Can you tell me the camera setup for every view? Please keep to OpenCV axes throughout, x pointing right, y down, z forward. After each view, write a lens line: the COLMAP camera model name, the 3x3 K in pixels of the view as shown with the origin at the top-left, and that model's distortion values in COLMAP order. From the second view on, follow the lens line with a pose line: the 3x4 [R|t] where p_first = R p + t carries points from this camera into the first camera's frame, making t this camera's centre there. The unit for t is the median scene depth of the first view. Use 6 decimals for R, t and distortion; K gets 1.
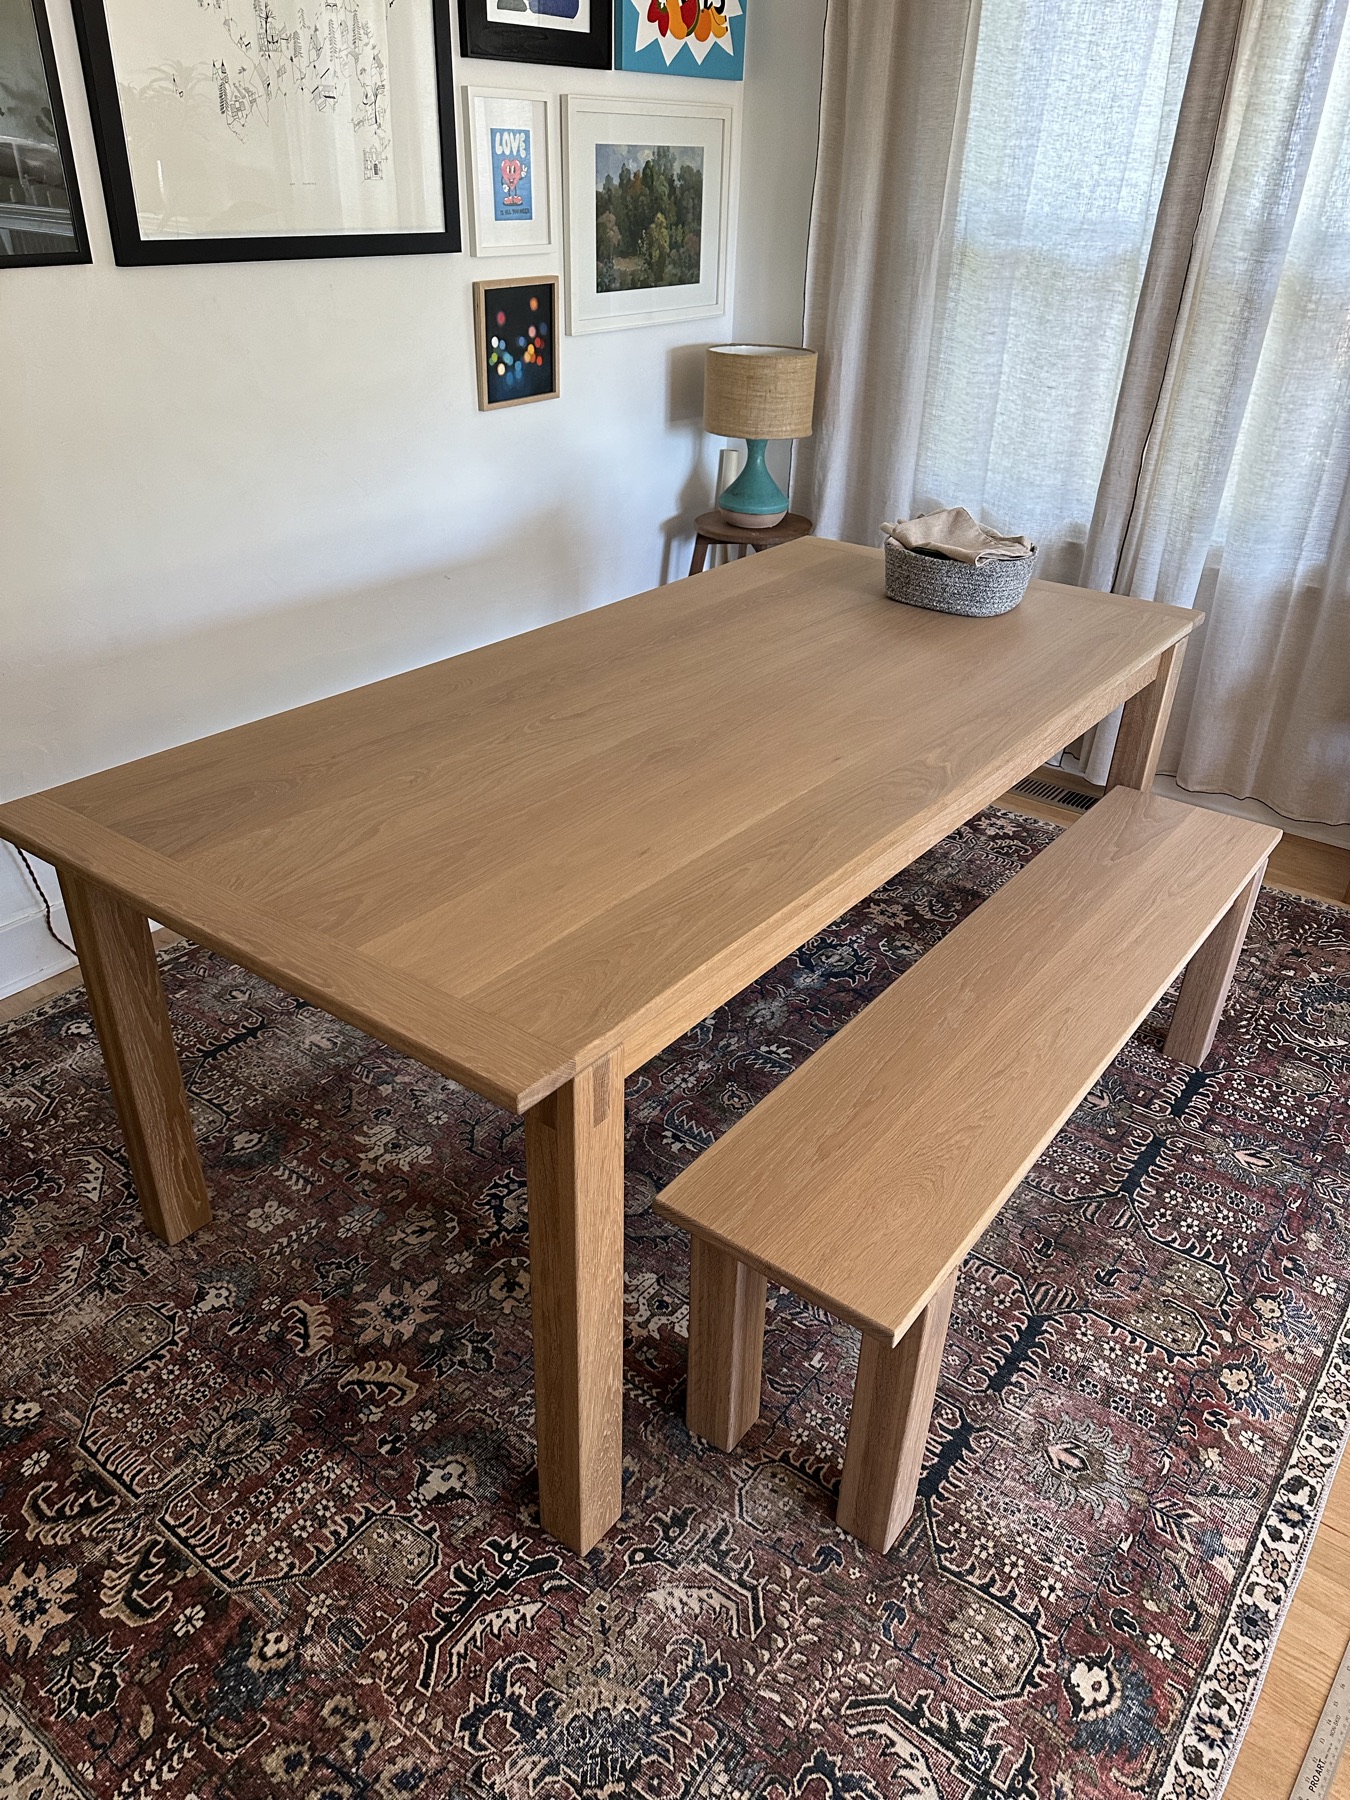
lens RADIAL K [[1289.6, 0, 675.0], [0, 1289.6, 900.0], [0, 0, 1]] dist [-0.028119, -0.000775]
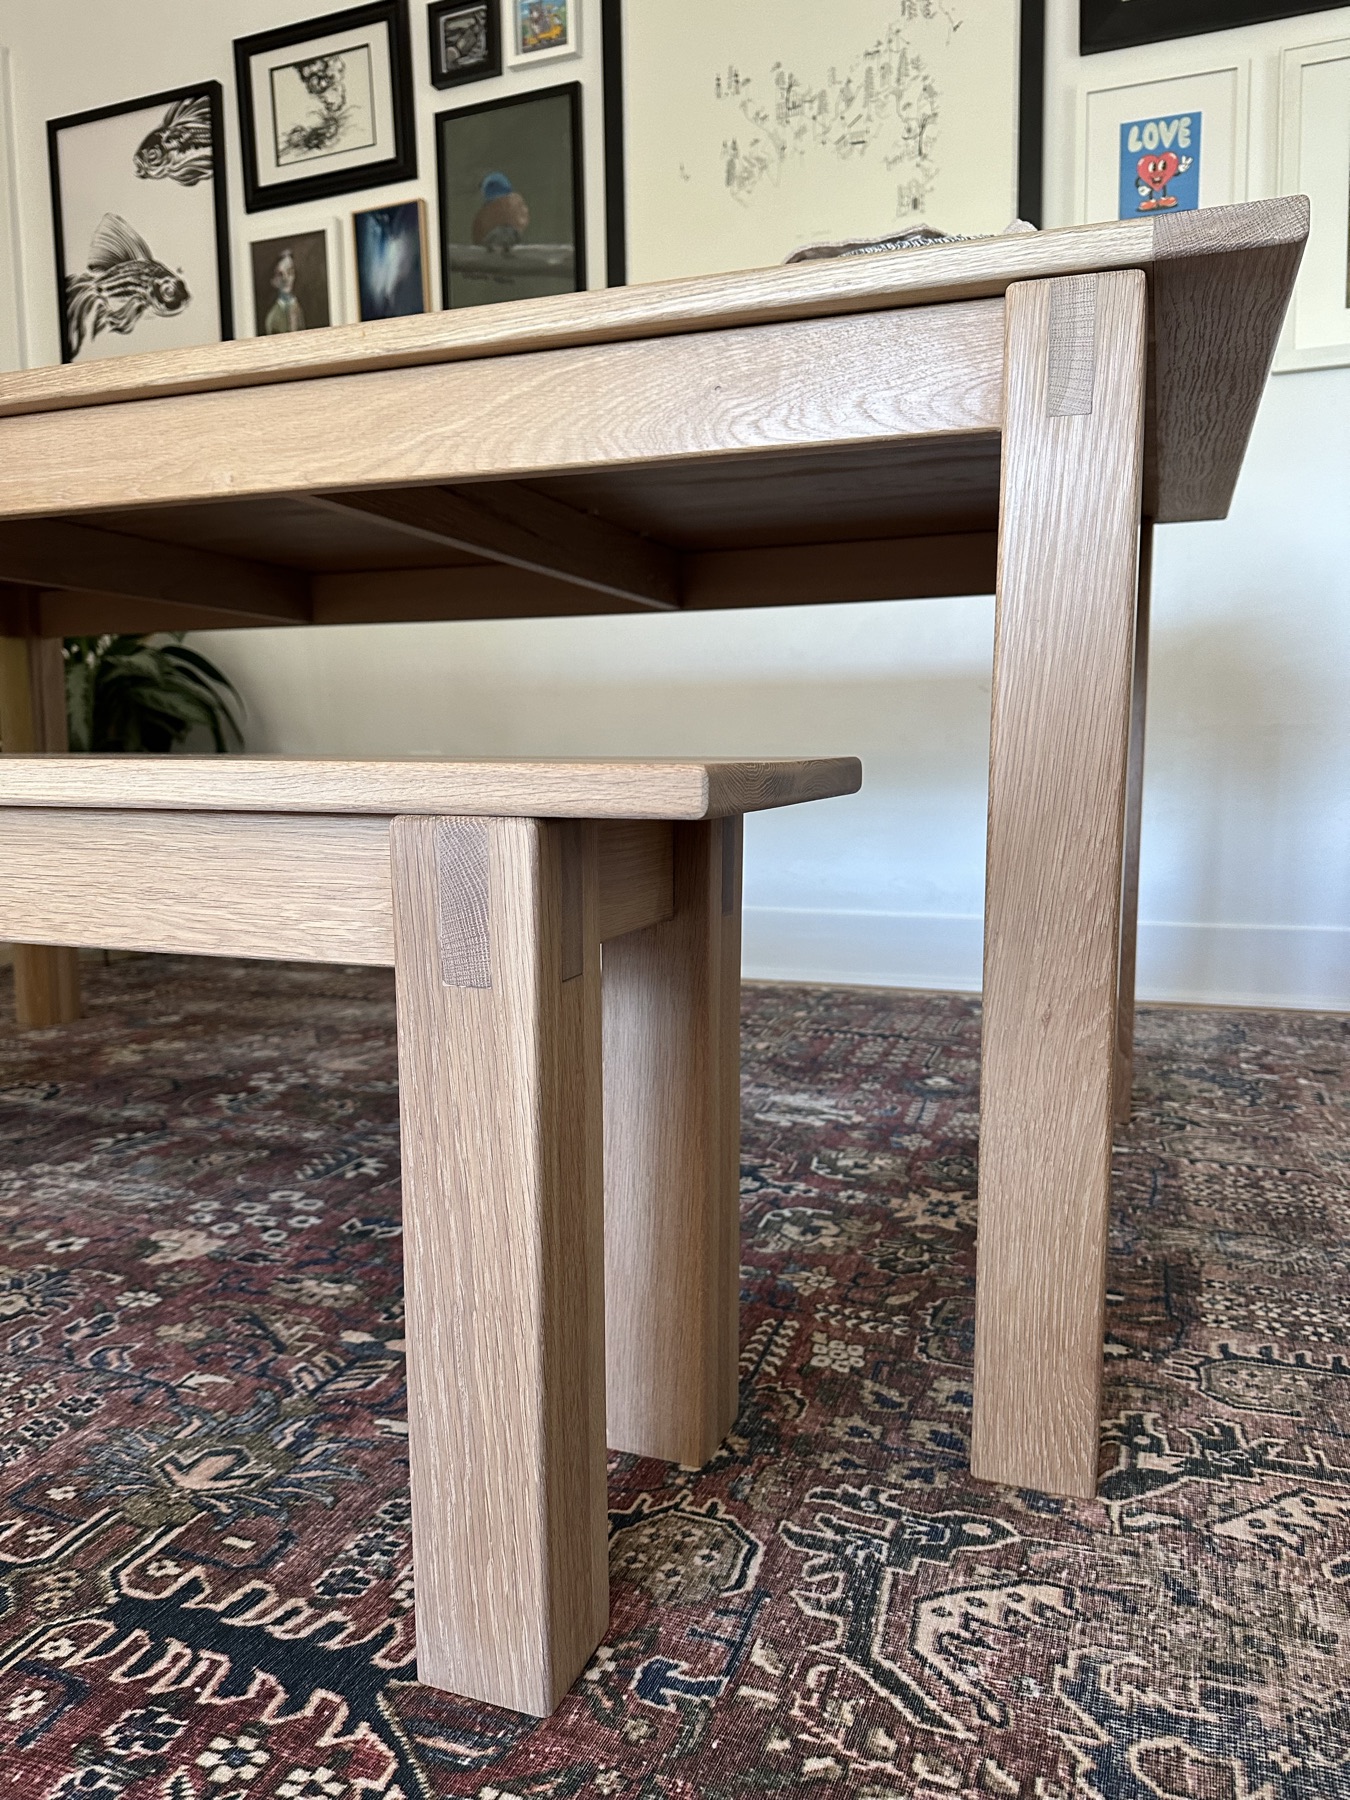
lens RADIAL K [[1289.6, 0, 675.0], [0, 1289.6, 900.0], [0, 0, 1]] dist [-0.028119, -0.000775]
pose [[0.280684, 0.079527, -0.956500, 0.660549], [-0.459122, 0.886274, -0.061041, -0.016816], [0.842866, 0.456283, 0.285276, 0.906897]]
